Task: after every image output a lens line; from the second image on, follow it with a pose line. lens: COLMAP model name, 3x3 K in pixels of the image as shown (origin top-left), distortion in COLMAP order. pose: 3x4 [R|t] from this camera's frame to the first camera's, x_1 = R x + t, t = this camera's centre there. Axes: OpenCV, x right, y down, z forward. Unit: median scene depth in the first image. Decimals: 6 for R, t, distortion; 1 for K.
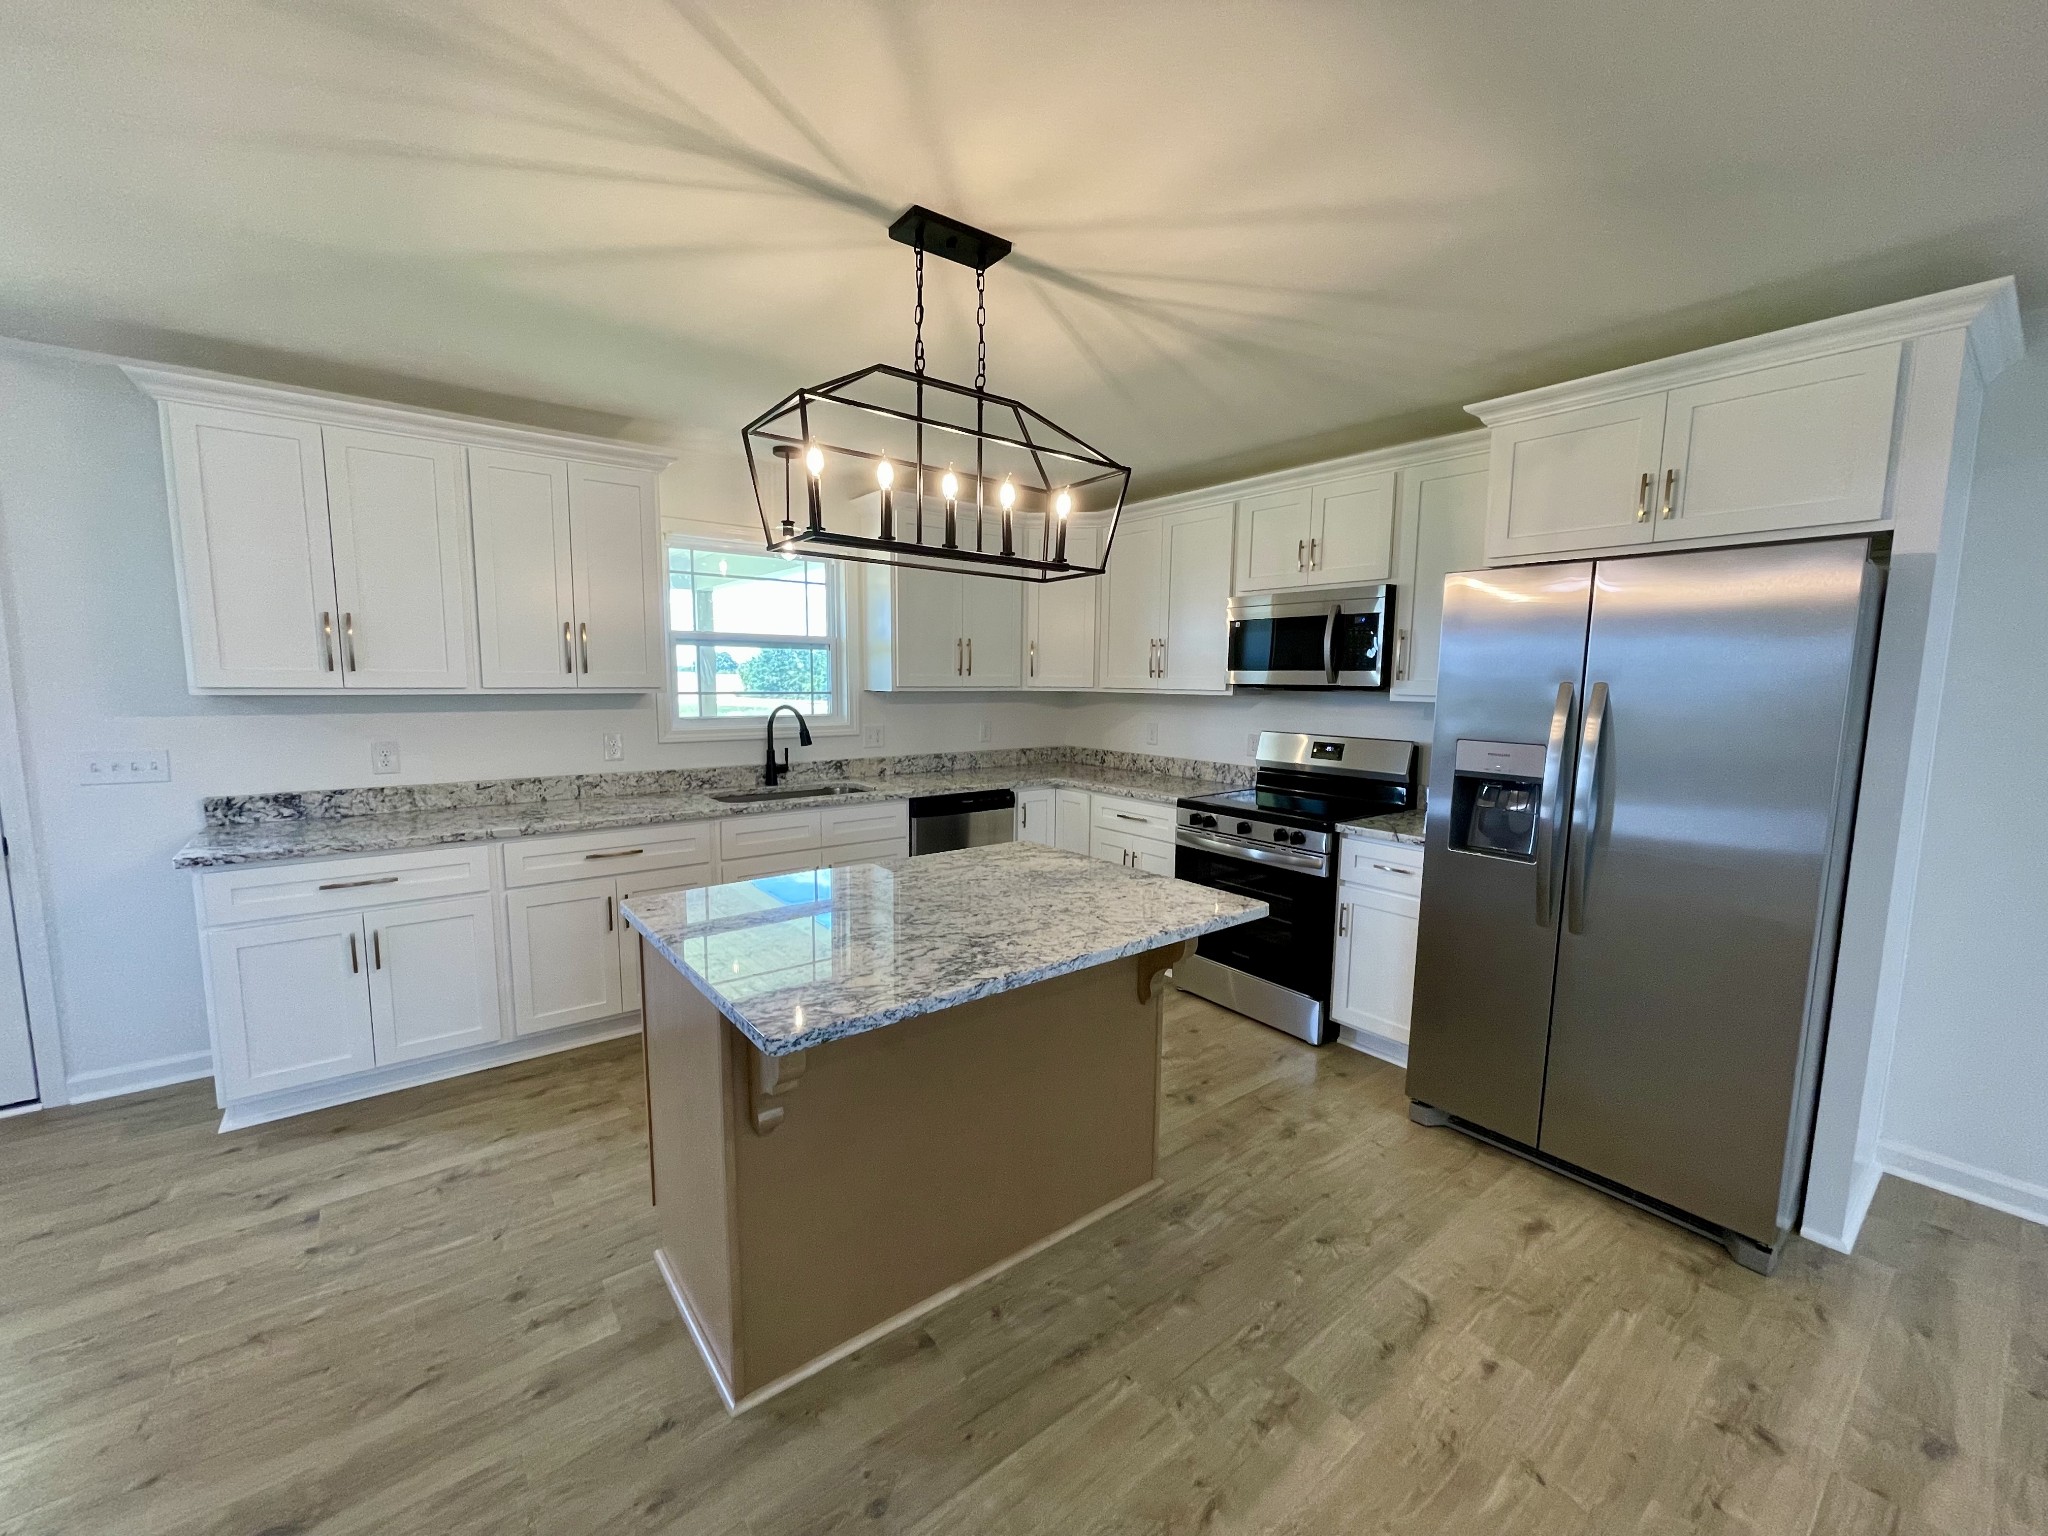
lens RADIAL K [[822.5, 0, 1019.0], [0, 822.5, 771.3], [0, 0, 1]] dist [-0.001225, 0.000247]
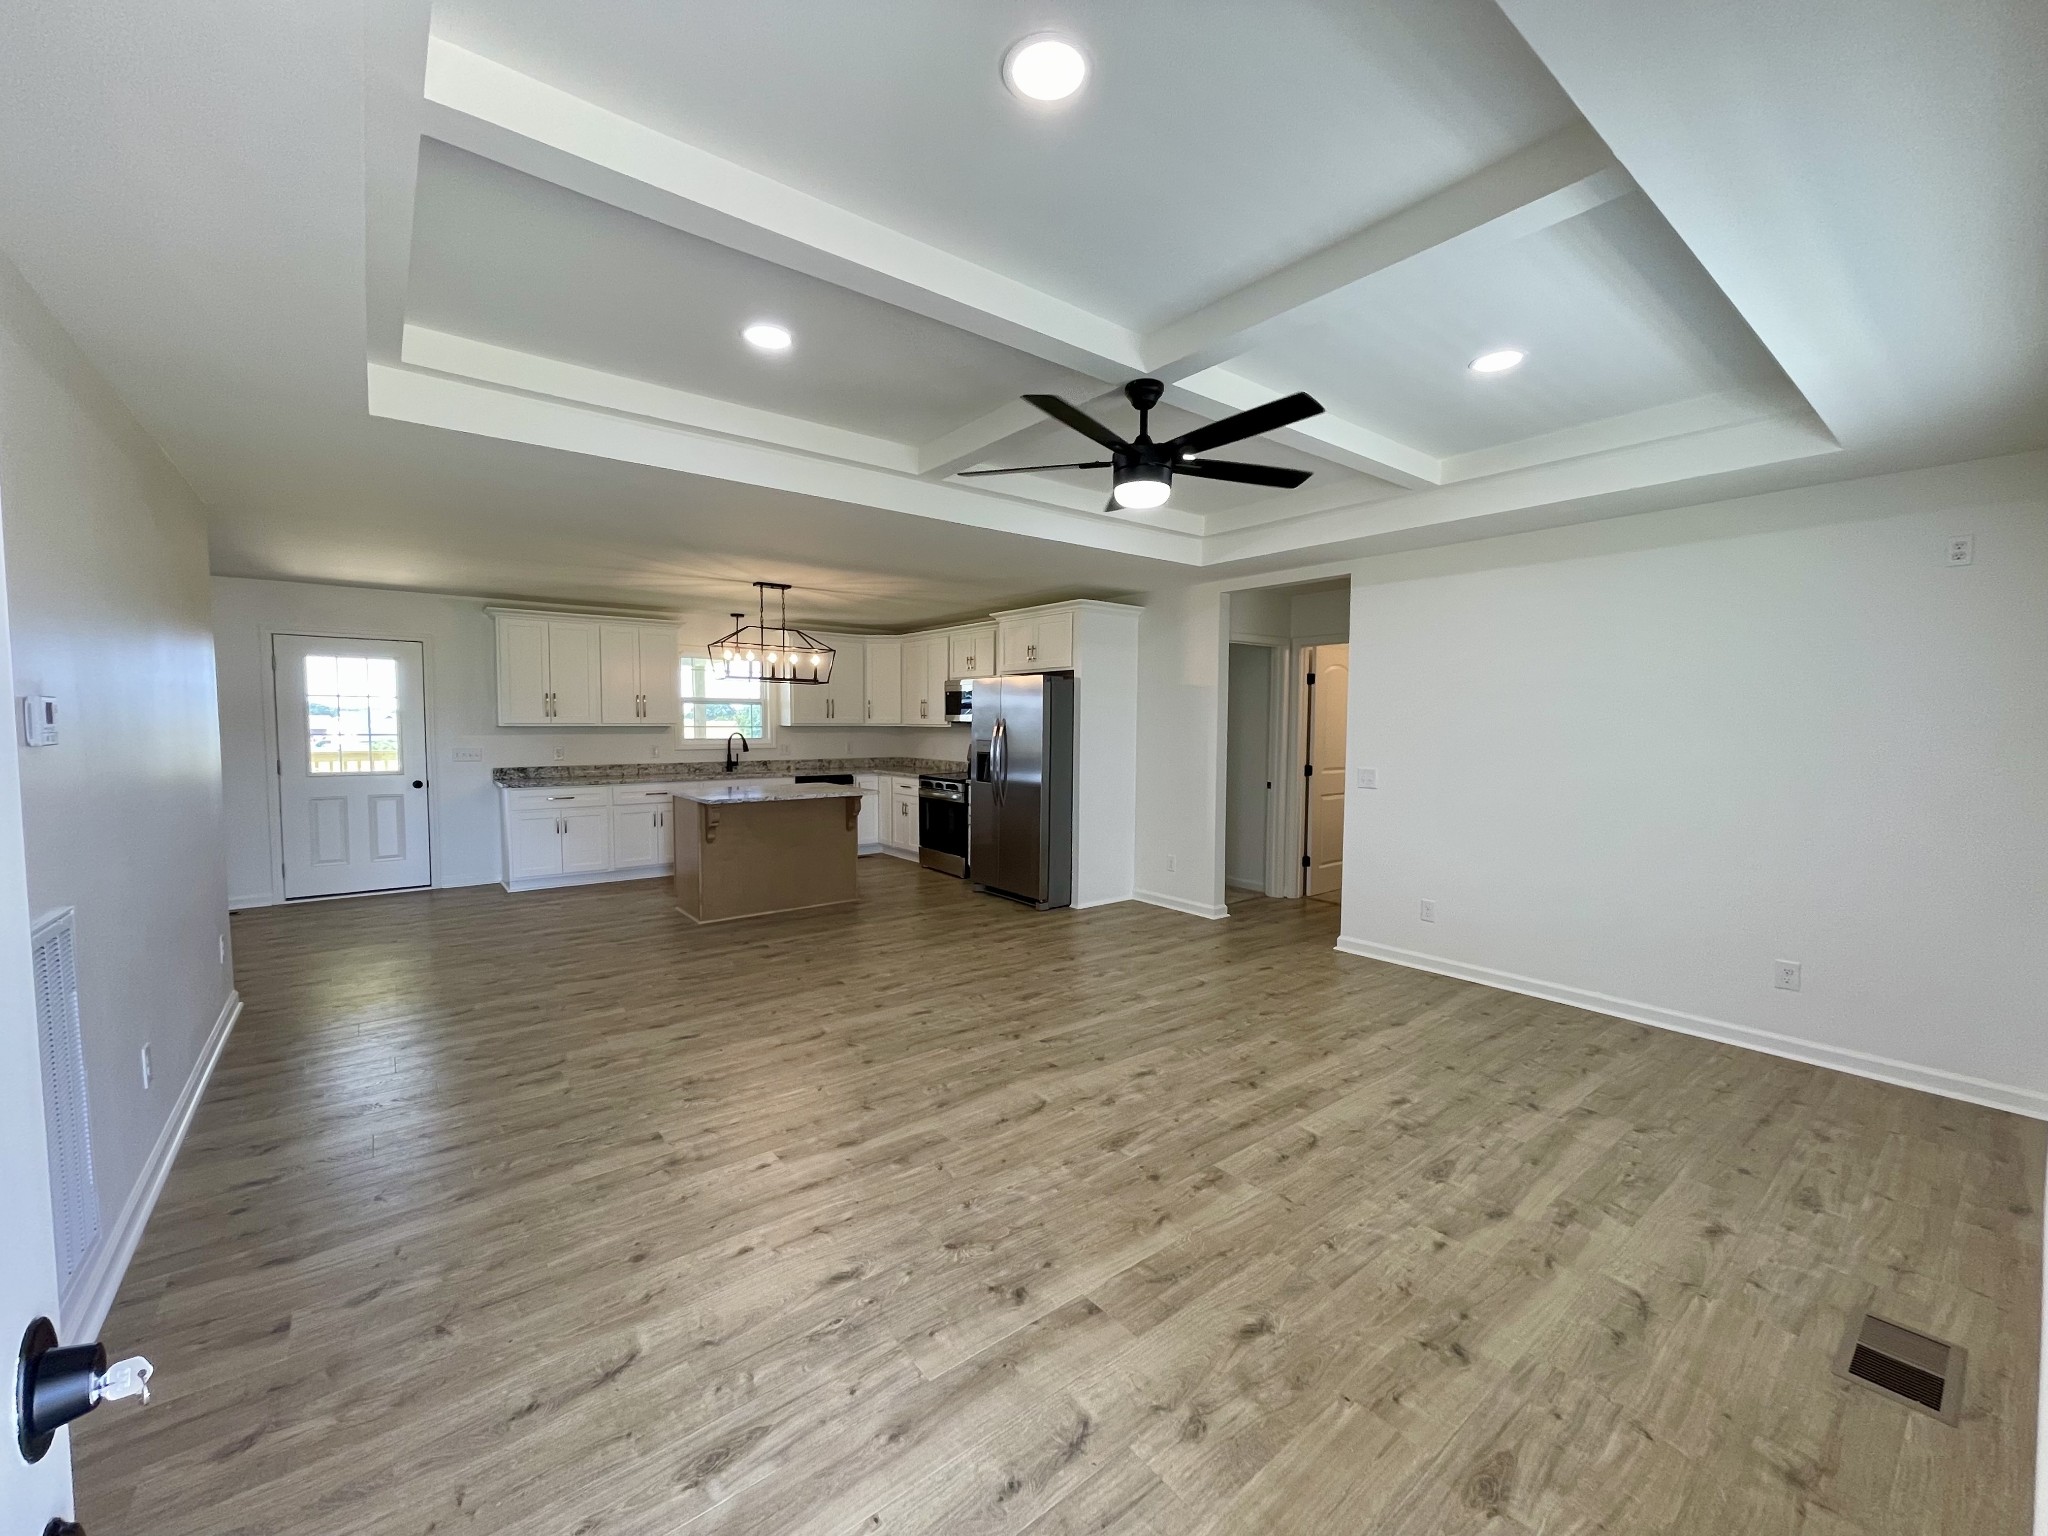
lens RADIAL K [[822.5, 0, 1019.0], [0, 822.5, 771.3], [0, 0, 1]] dist [-0.001225, 0.000247]
pose [[0.999990, -0.004098, 0.001752, 0.510016], [0.004186, 0.998560, -0.053475, 0.158125], [-0.001530, 0.053482, 0.998568, -1.281189]]
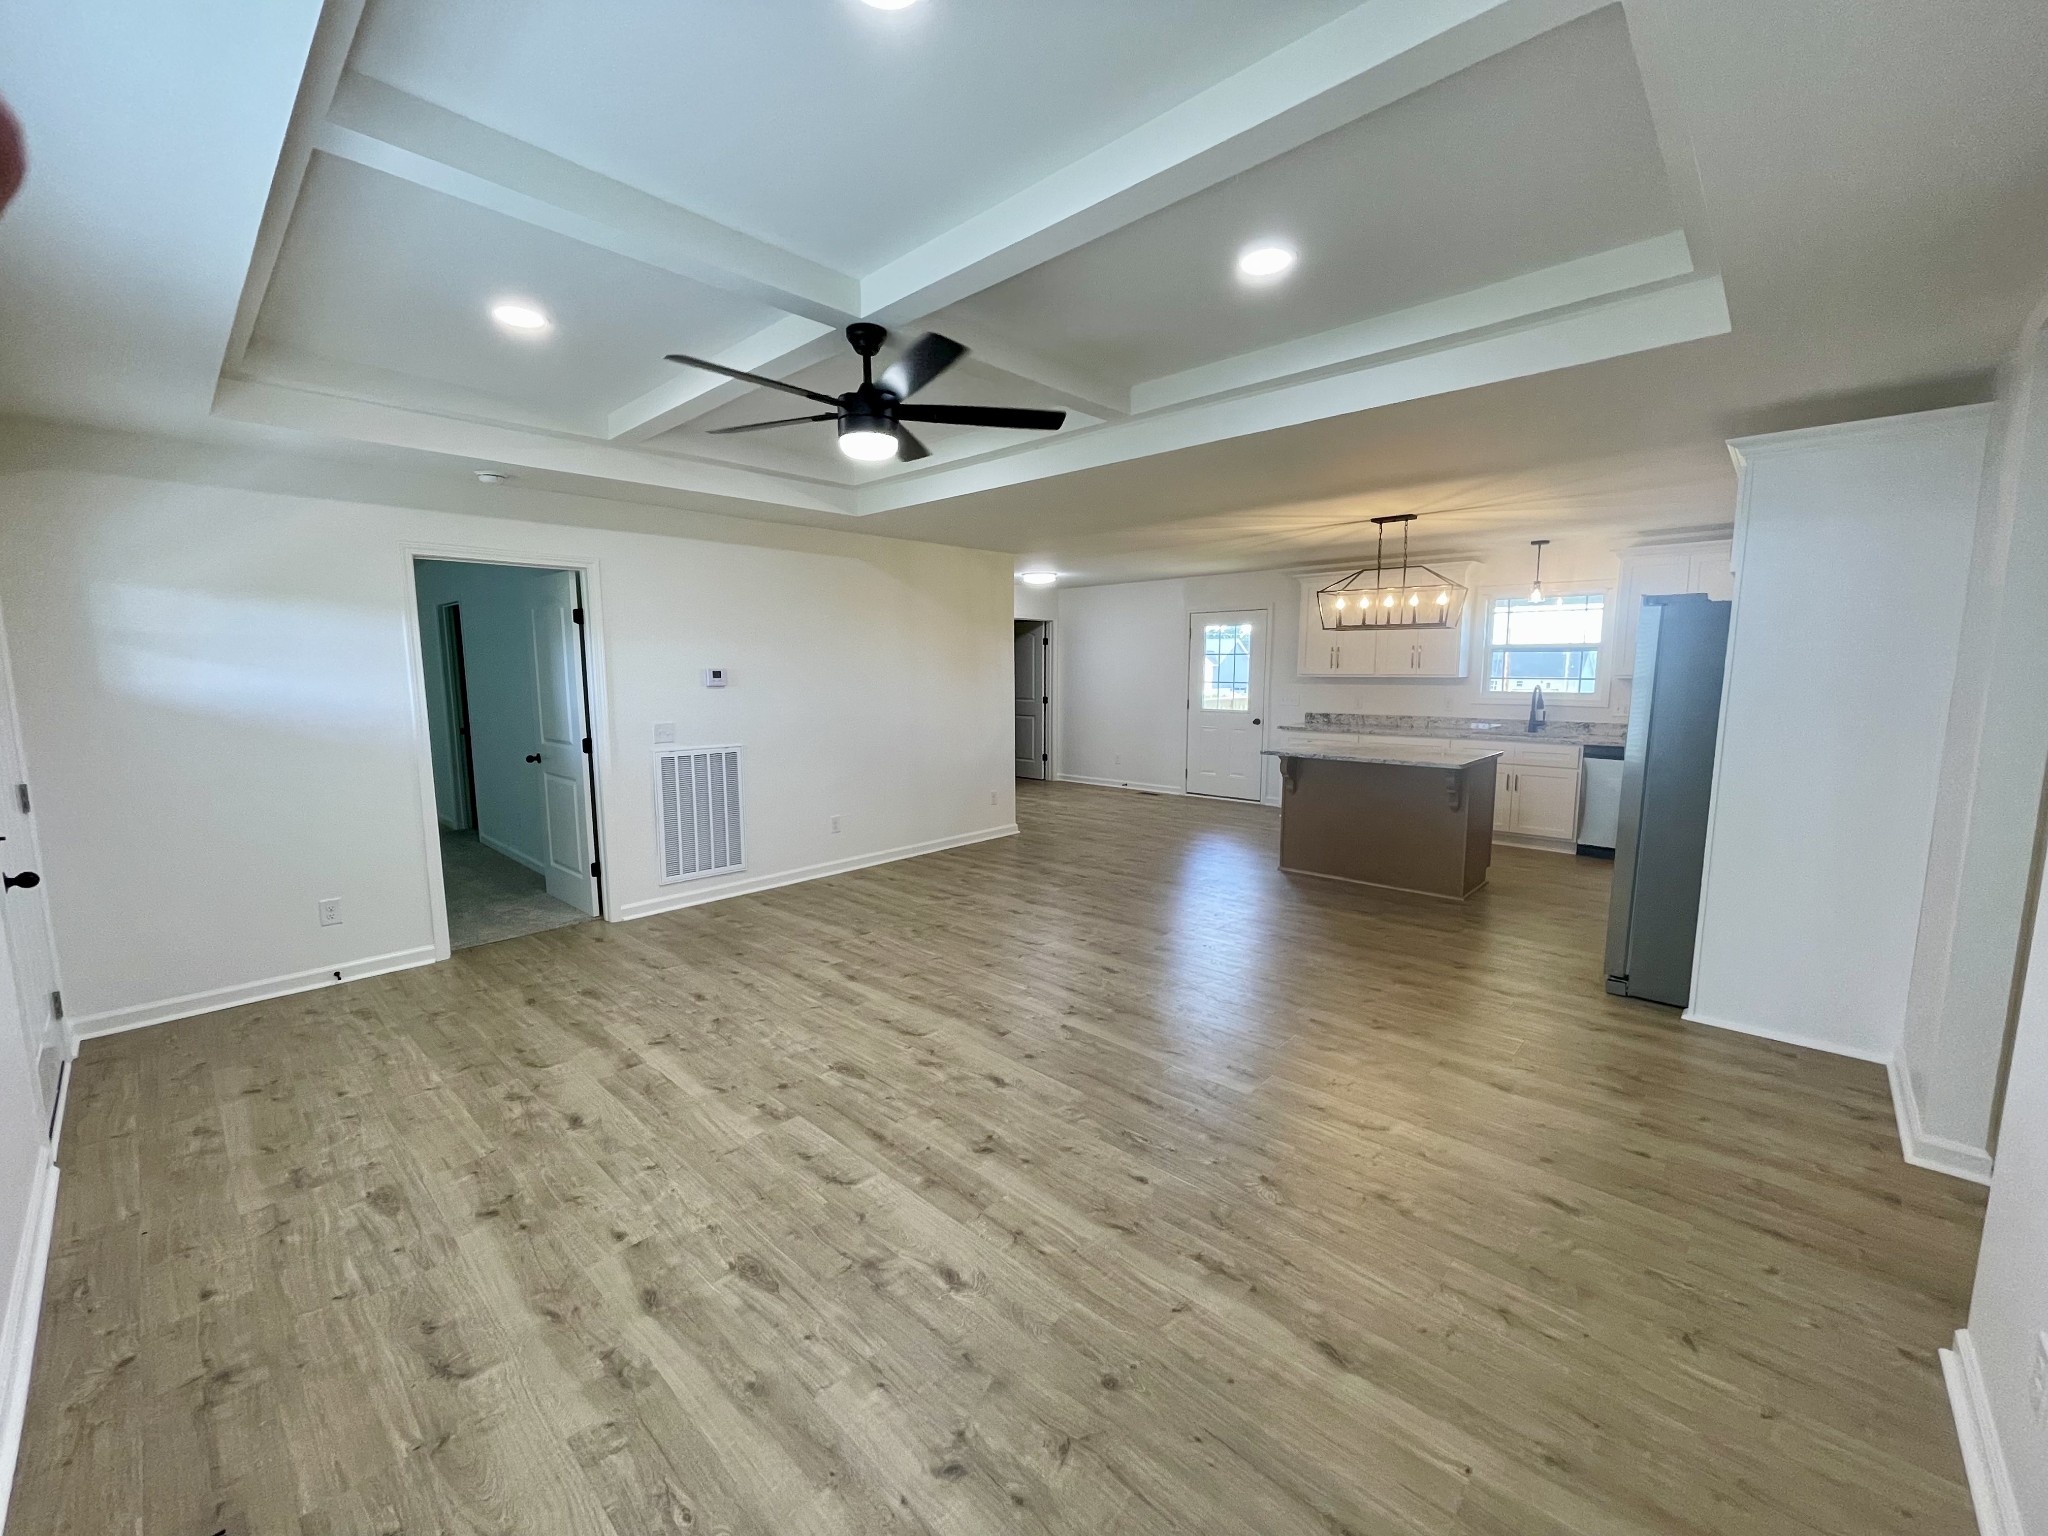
lens RADIAL K [[822.5, 0, 1019.0], [0, 822.5, 771.3], [0, 0, 1]] dist [-0.001225, 0.000247]
pose [[0.150605, 0.115921, -0.981774, 1.521695], [-0.107198, 0.989161, 0.100349, 0.049022], [0.982765, 0.090131, 0.161399, -0.391695]]
